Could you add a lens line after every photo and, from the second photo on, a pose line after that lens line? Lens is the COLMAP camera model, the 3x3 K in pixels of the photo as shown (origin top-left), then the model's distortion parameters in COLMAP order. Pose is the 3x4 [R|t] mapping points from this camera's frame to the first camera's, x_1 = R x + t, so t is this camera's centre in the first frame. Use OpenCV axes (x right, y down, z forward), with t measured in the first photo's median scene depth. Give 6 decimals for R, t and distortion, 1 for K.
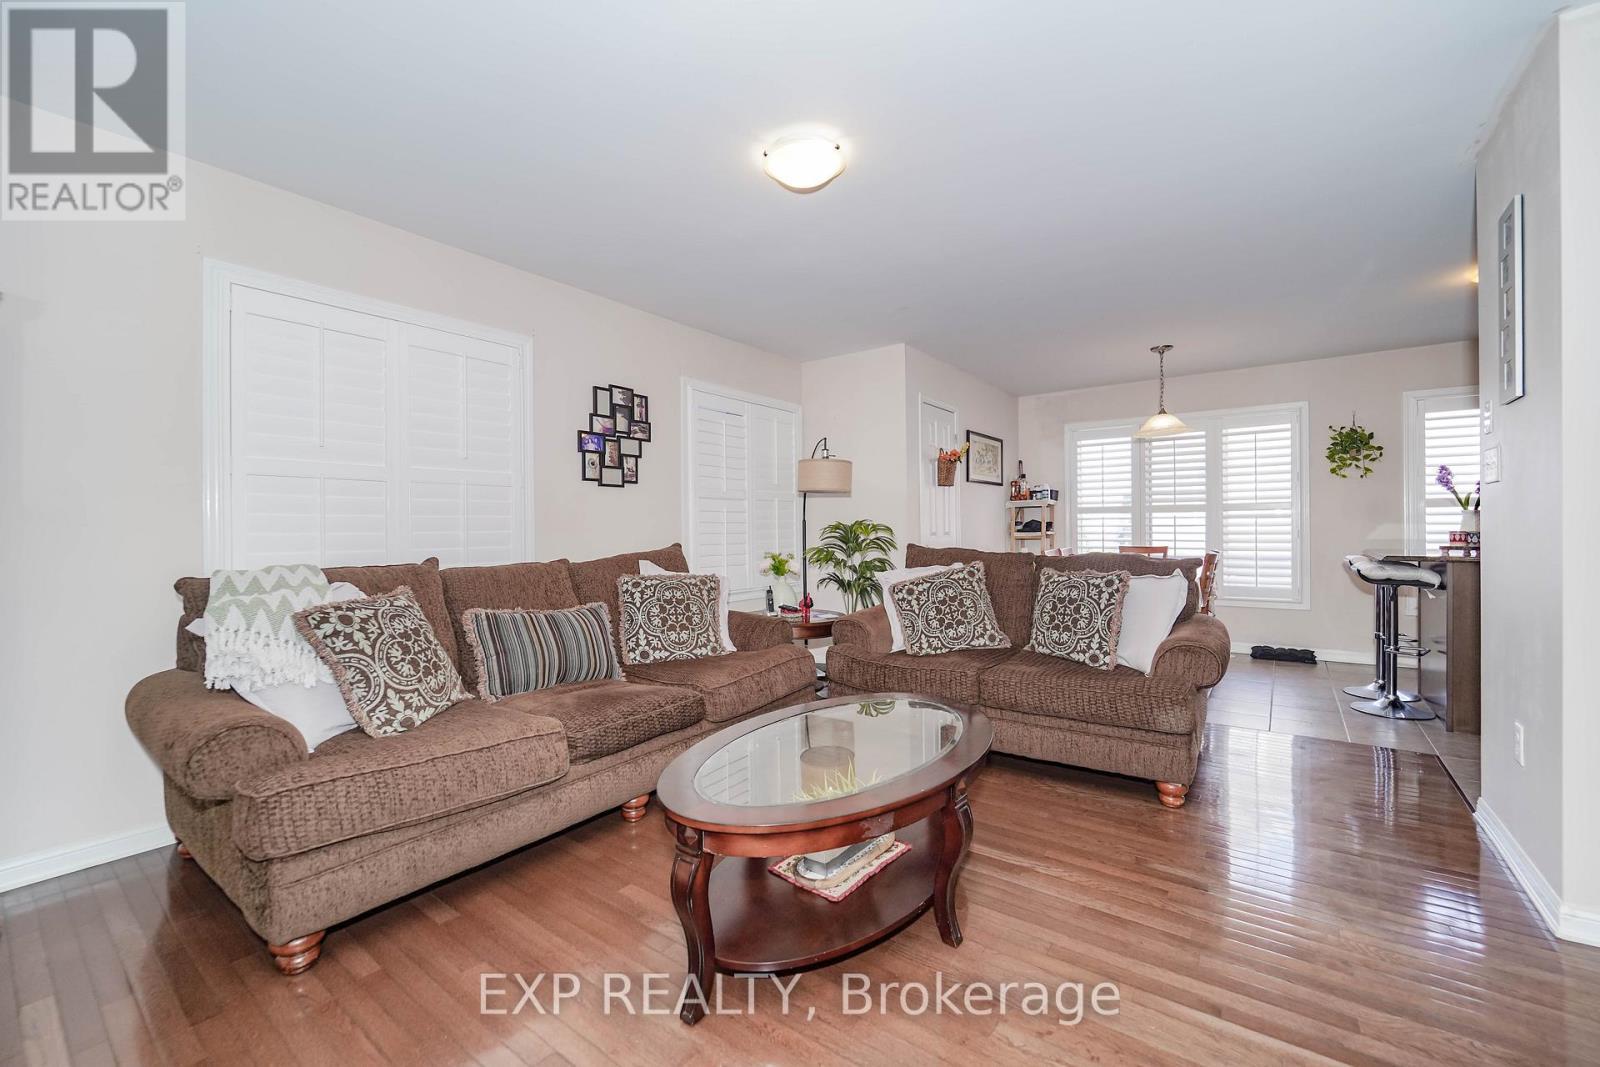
lens RADIAL K [[657.9, 0, 797.7], [0, 657.9, 530.1], [0, 0, 1]] dist [-0.020391, 0.002258]
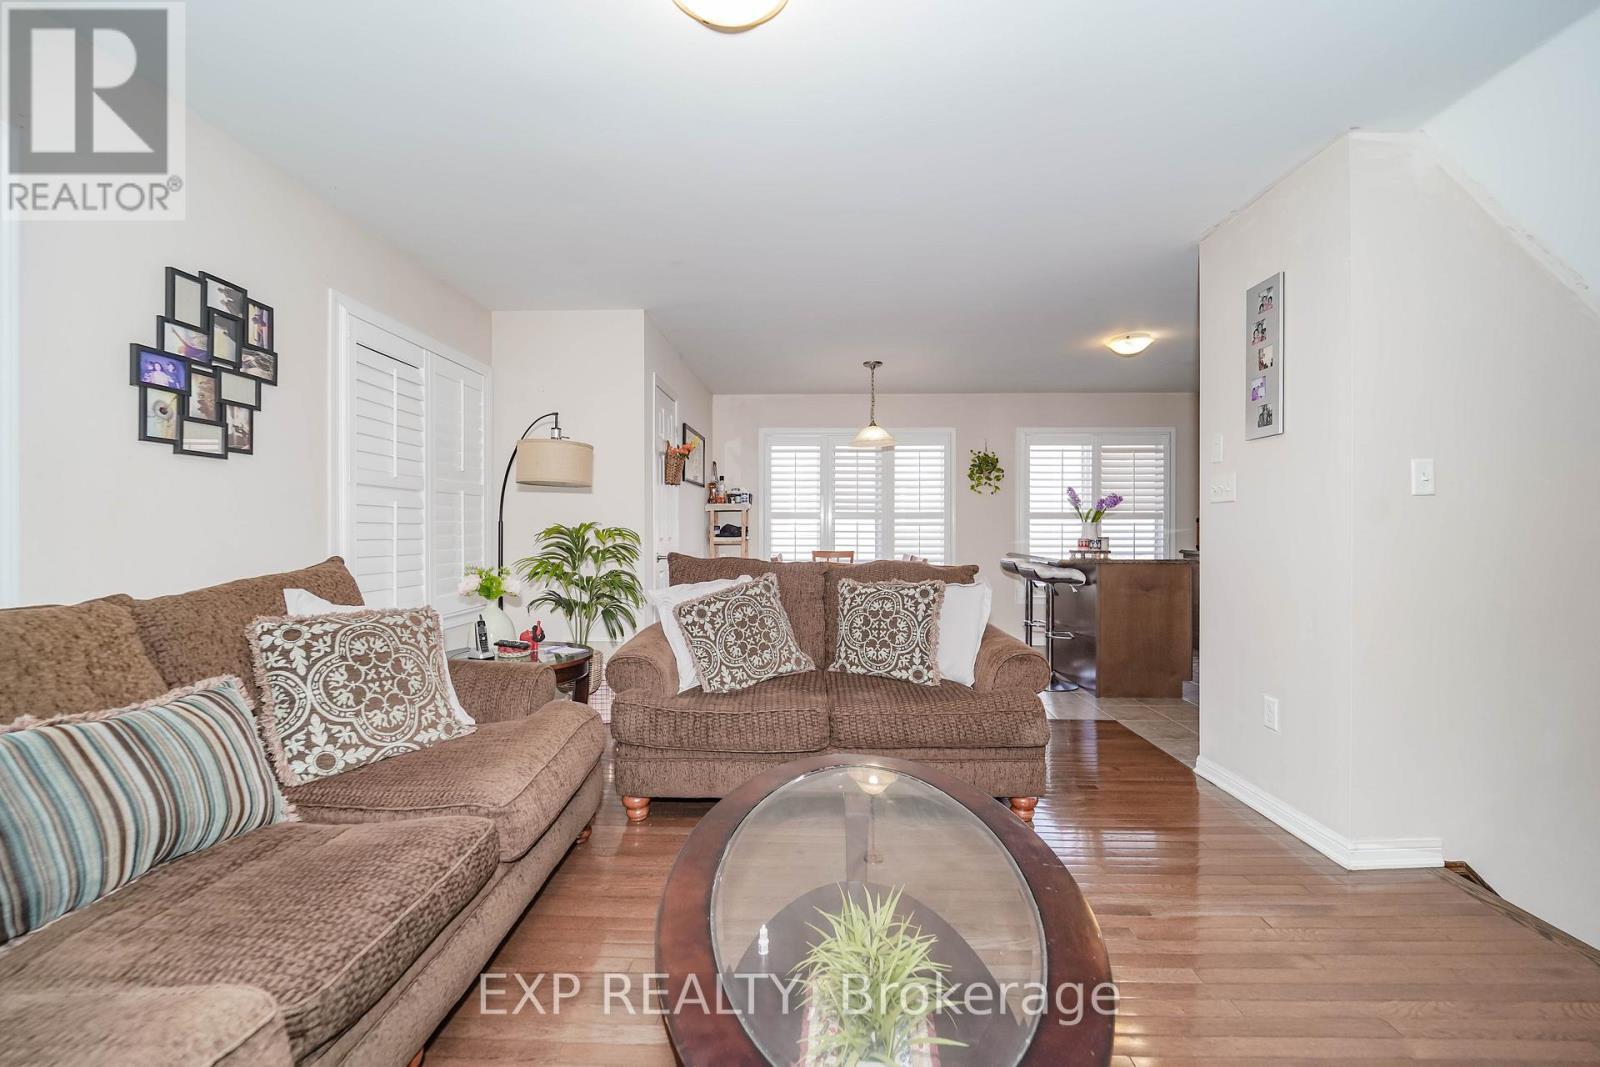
lens RADIAL K [[657.9, 0, 804.6], [0, 657.9, 525.9], [0, 0, 1]] dist [-0.020391, 0.002258]
pose [[0.811391, 0.012501, 0.584371, -0.196727], [-0.007130, 0.999909, -0.011490, -0.005006], [-0.584461, 0.005156, 0.811405, 0.272253]]
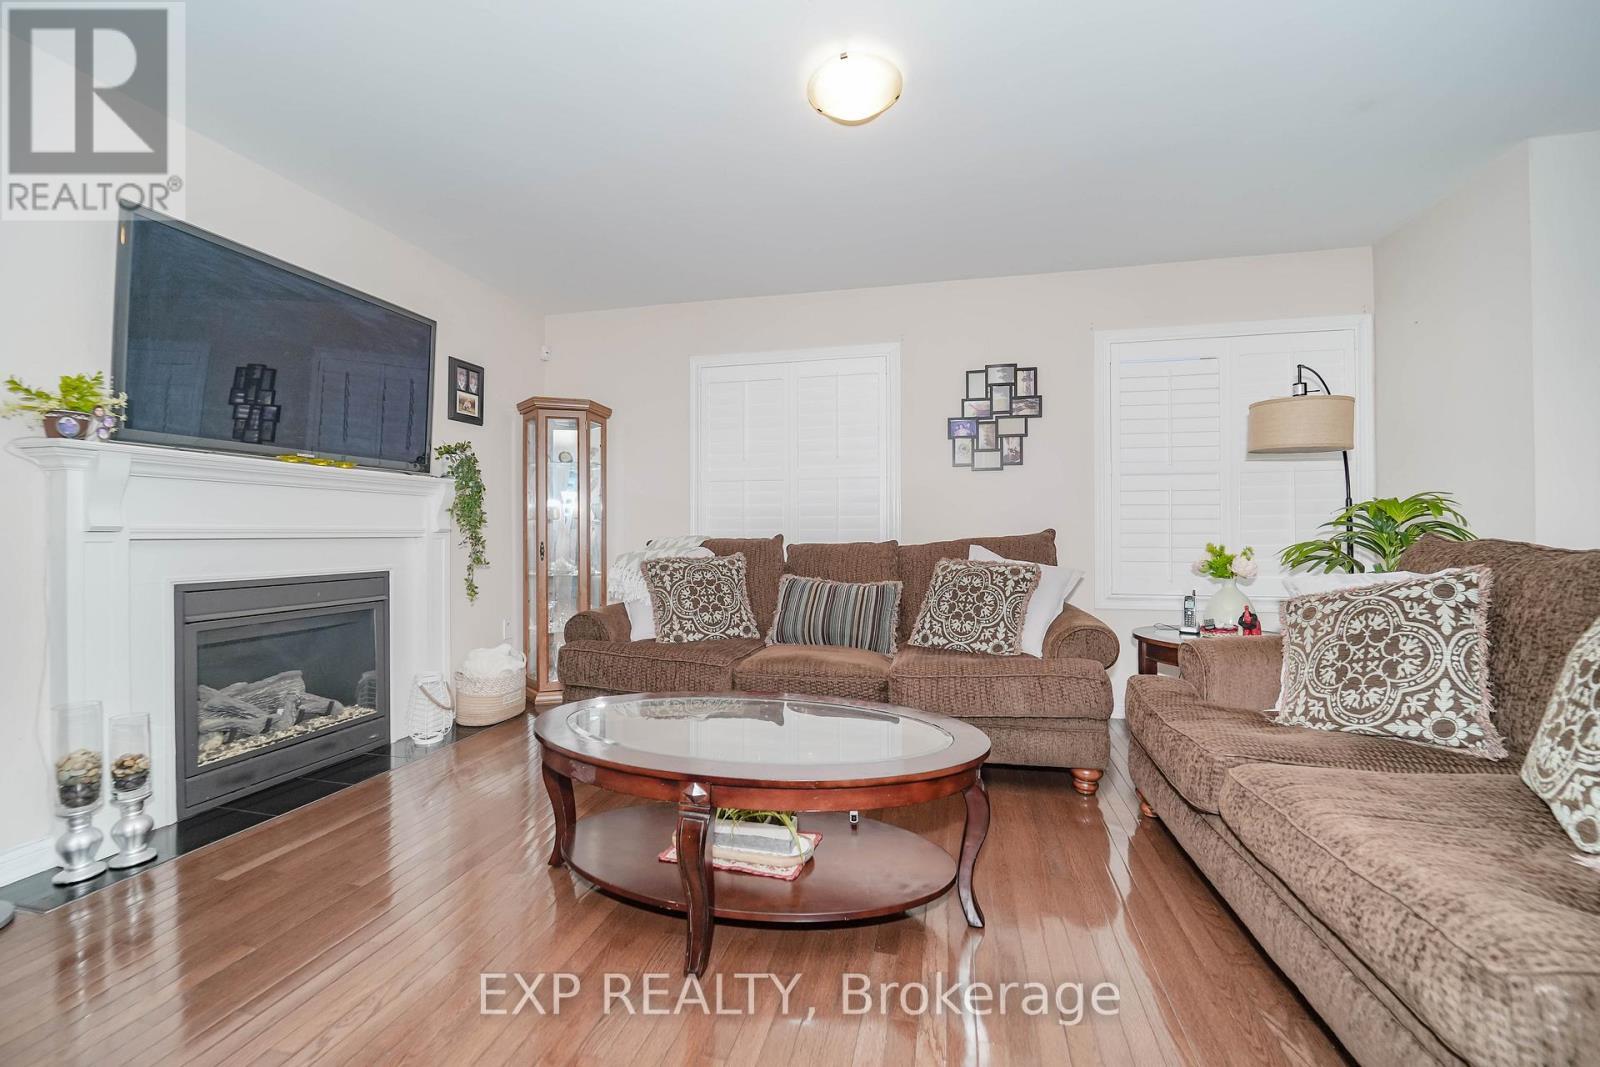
lens RADIAL K [[657.9, 0, 798.0], [0, 657.9, 540.6], [0, 0, 1]] dist [-0.020391, 0.002258]
pose [[0.401542, 0.025622, -0.915482, 0.519828], [0.000490, 0.999602, 0.028191, 0.011399], [0.915840, -0.011769, 0.401370, 0.363867]]
